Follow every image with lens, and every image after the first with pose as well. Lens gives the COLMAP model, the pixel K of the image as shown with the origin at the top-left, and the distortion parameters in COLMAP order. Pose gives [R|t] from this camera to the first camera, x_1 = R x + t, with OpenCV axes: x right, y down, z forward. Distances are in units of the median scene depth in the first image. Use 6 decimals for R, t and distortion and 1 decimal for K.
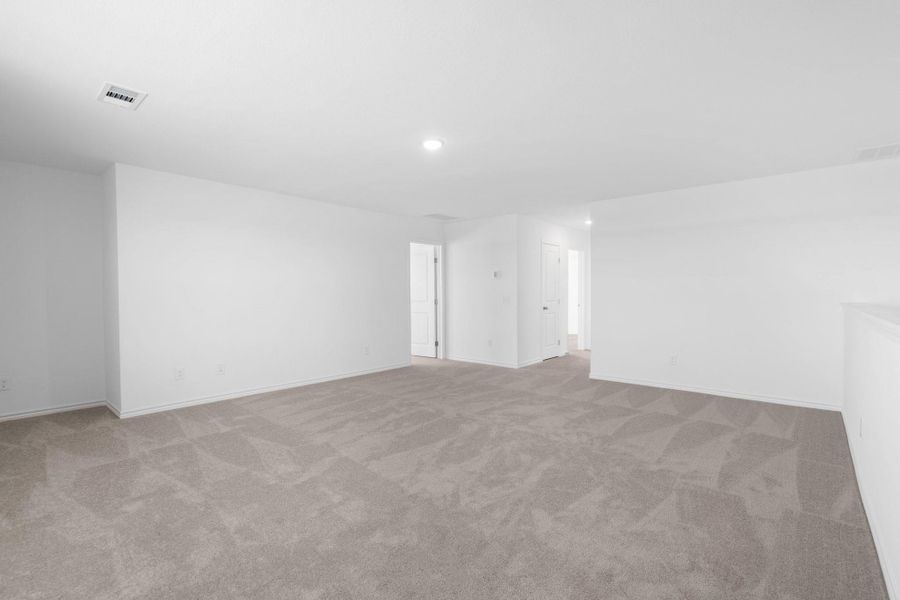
lens RADIAL K [[413.6, 0, 450.9], [0, 413.6, 302.0], [0, 0, 1]] dist [-0.000636, 0.000105]
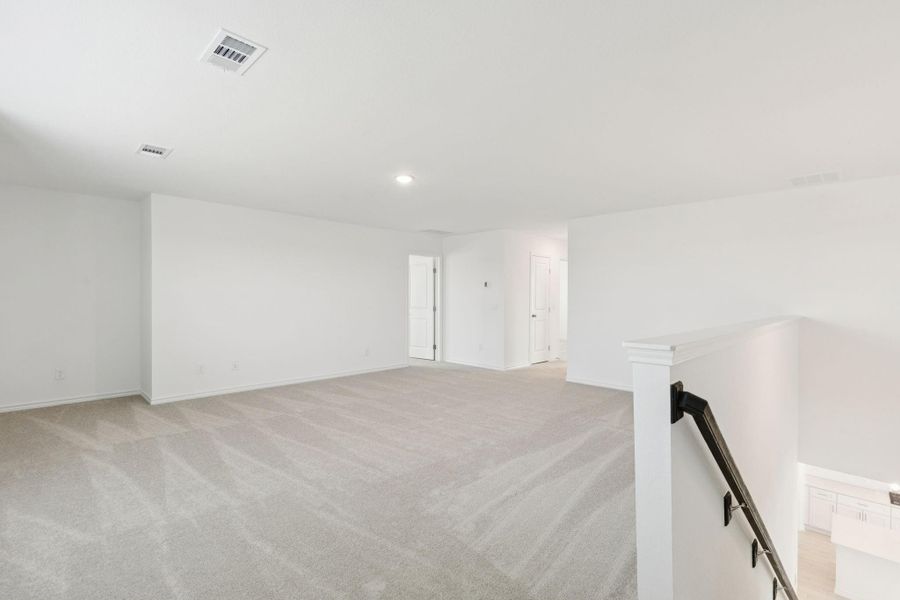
lens RADIAL K [[405.4, 0, 450.0], [0, 405.4, 300.0], [0, 0, 1]] dist [0.002303, -0.000350]
pose [[0.998313, 0.010300, -0.057140, 0.074441], [-0.011316, 0.999783, -0.017477, -0.005699], [0.056947, 0.018094, 0.998213, -0.075056]]
